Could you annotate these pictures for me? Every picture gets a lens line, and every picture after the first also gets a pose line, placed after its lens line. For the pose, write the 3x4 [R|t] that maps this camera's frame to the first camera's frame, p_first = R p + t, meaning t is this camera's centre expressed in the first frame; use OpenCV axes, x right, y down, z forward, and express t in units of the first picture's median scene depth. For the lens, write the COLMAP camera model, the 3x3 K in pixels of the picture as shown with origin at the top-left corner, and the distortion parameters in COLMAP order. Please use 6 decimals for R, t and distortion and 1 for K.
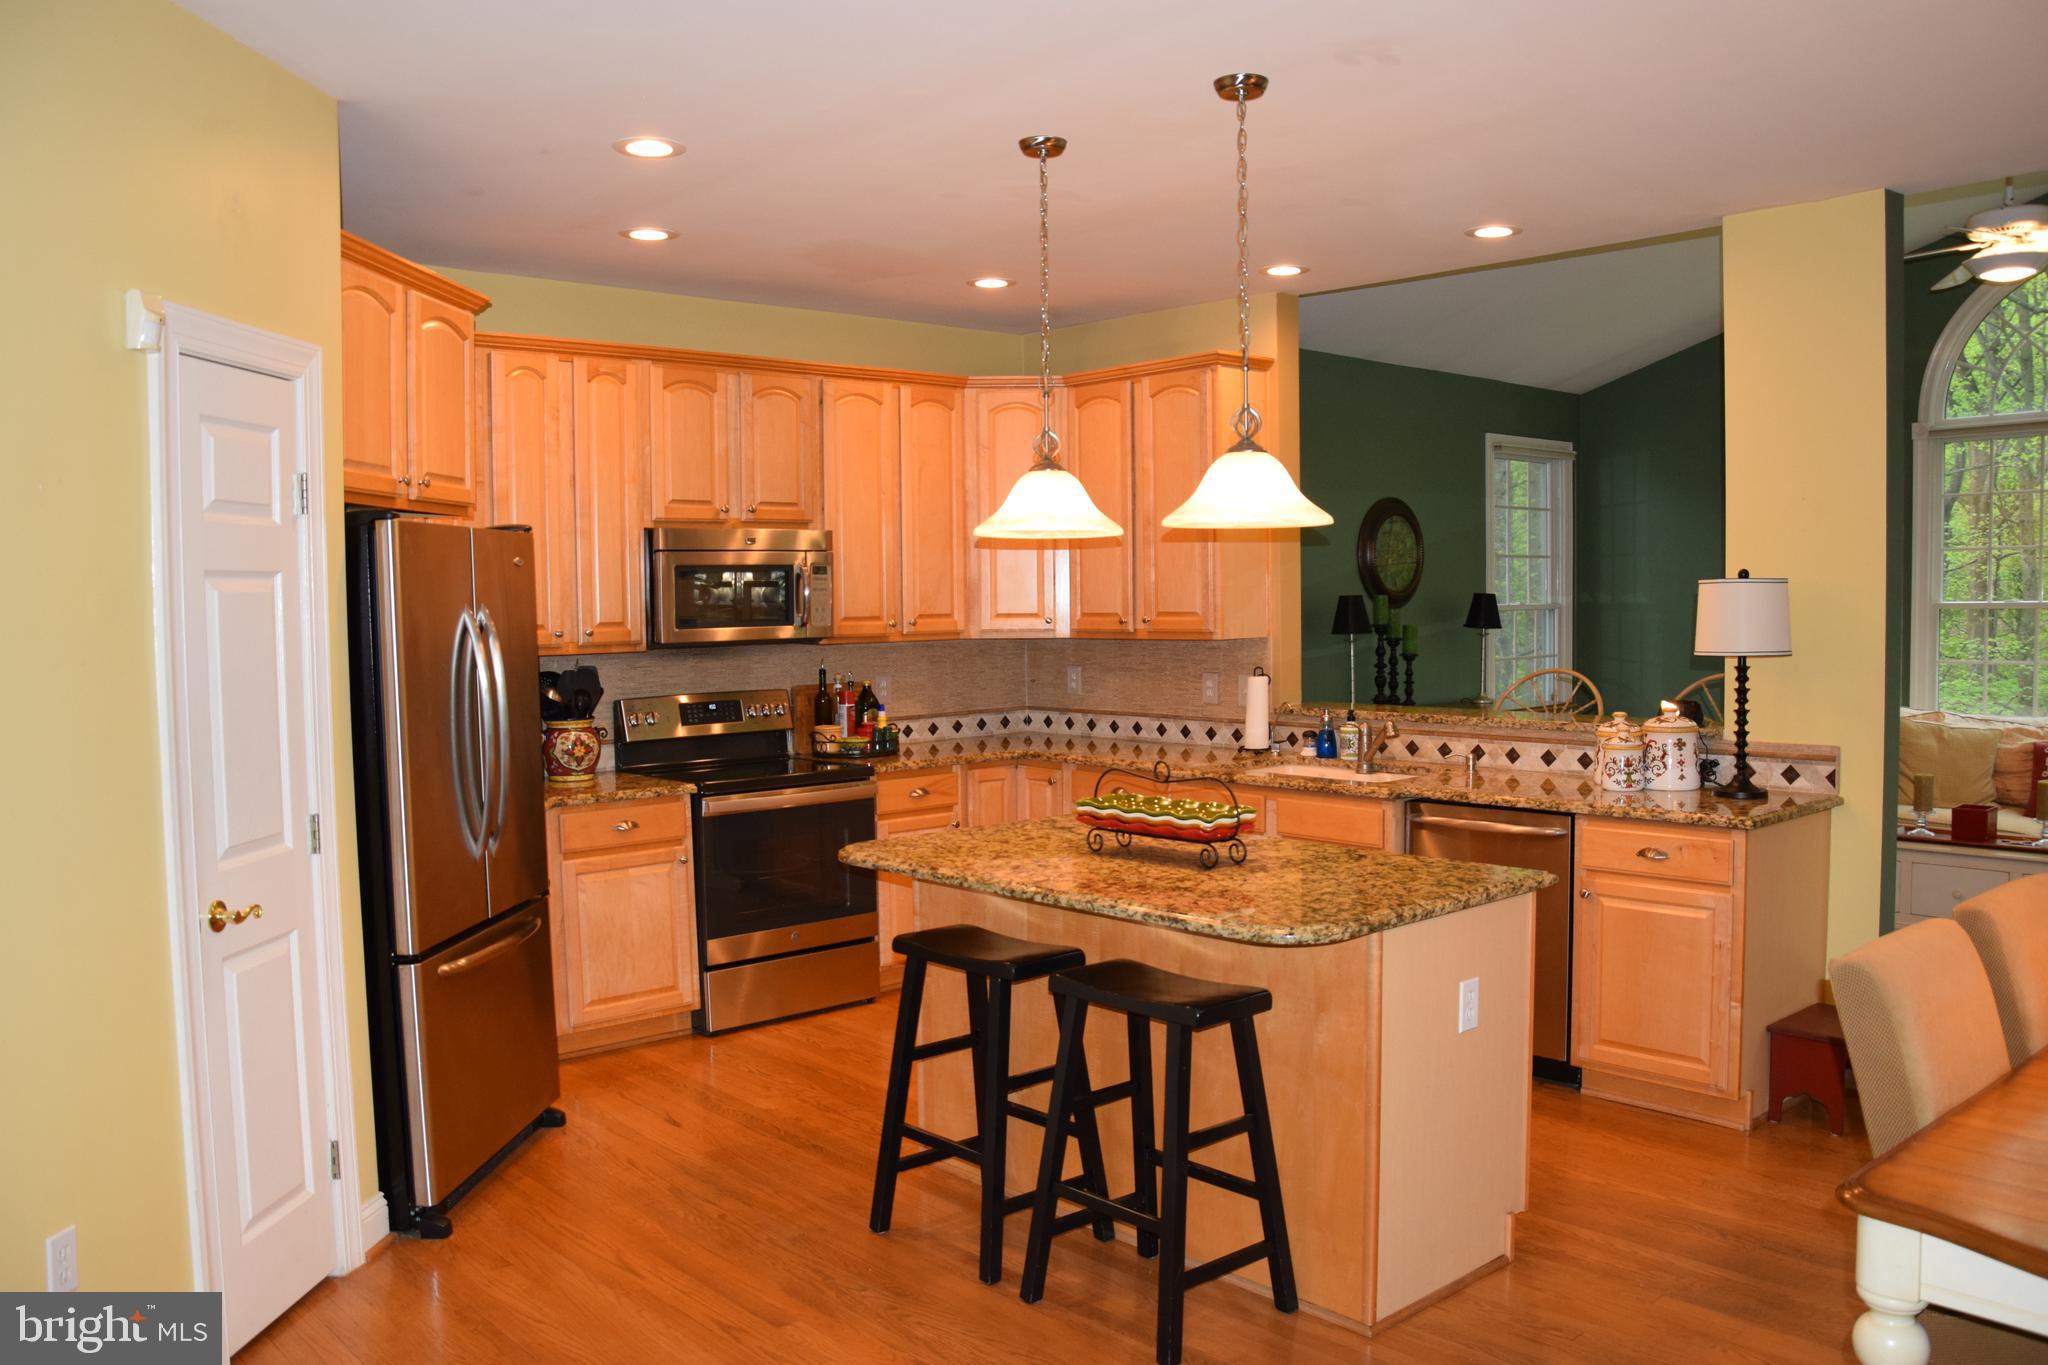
lens RADIAL K [[1618.3, 0, 1027.5], [0, 1618.3, 682.4], [0, 0, 1]] dist [-0.137404, 0.084537]
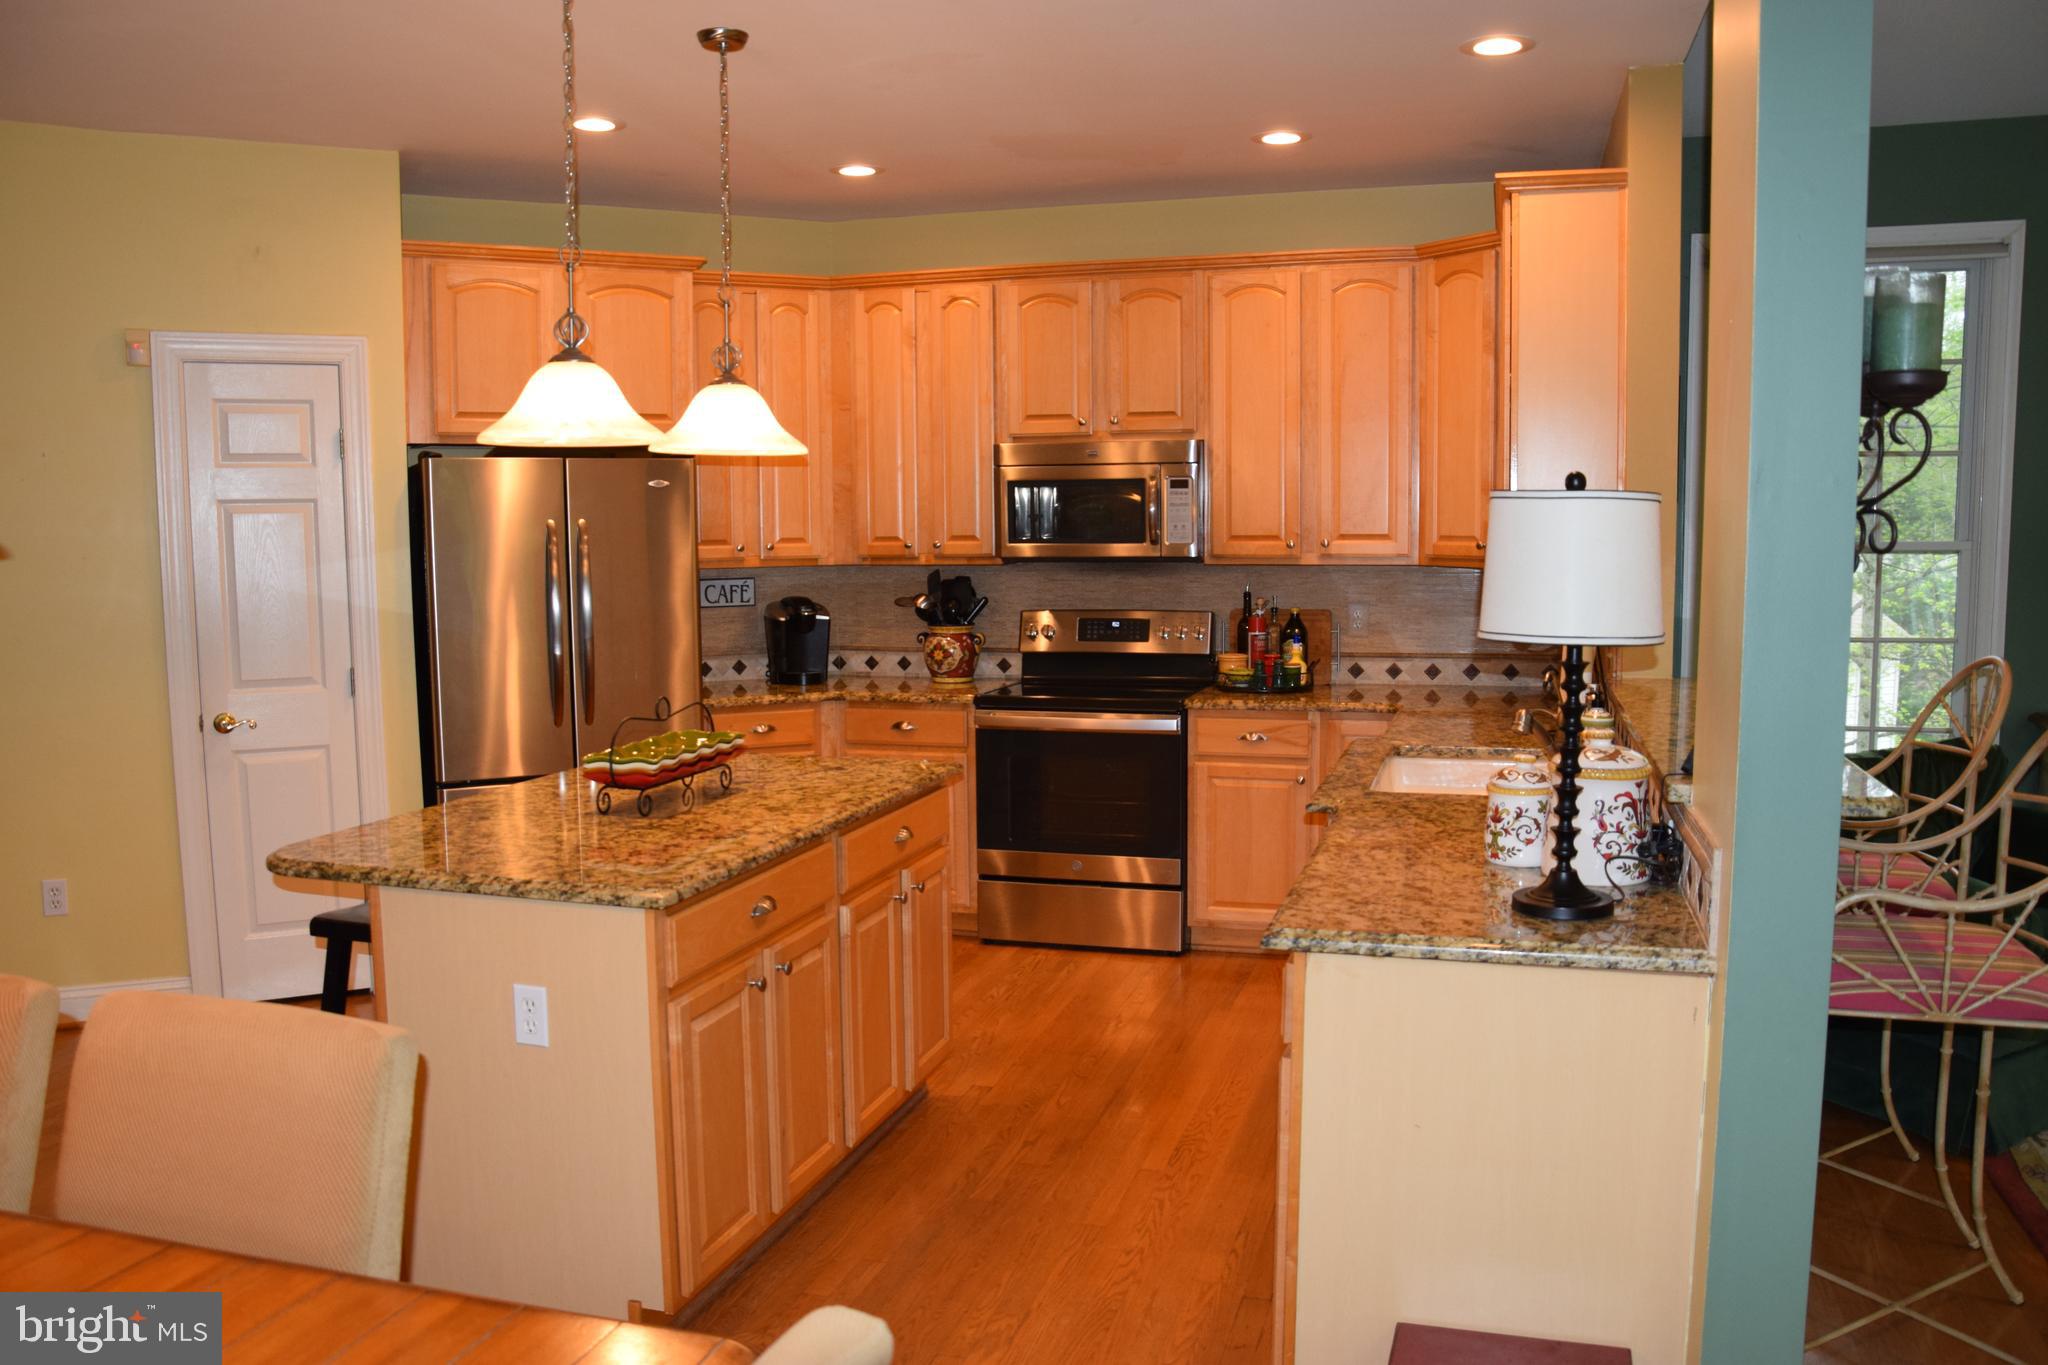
lens RADIAL K [[1618.3, 0, 1032.0], [0, 1618.3, 666.8], [0, 0, 1]] dist [-0.137404, 0.084537]
pose [[0.512852, 0.087716, -0.853984, 0.755285], [-0.046120, 0.996145, 0.074622, -0.036612], [0.857238, 0.001116, 0.514920, 0.545851]]
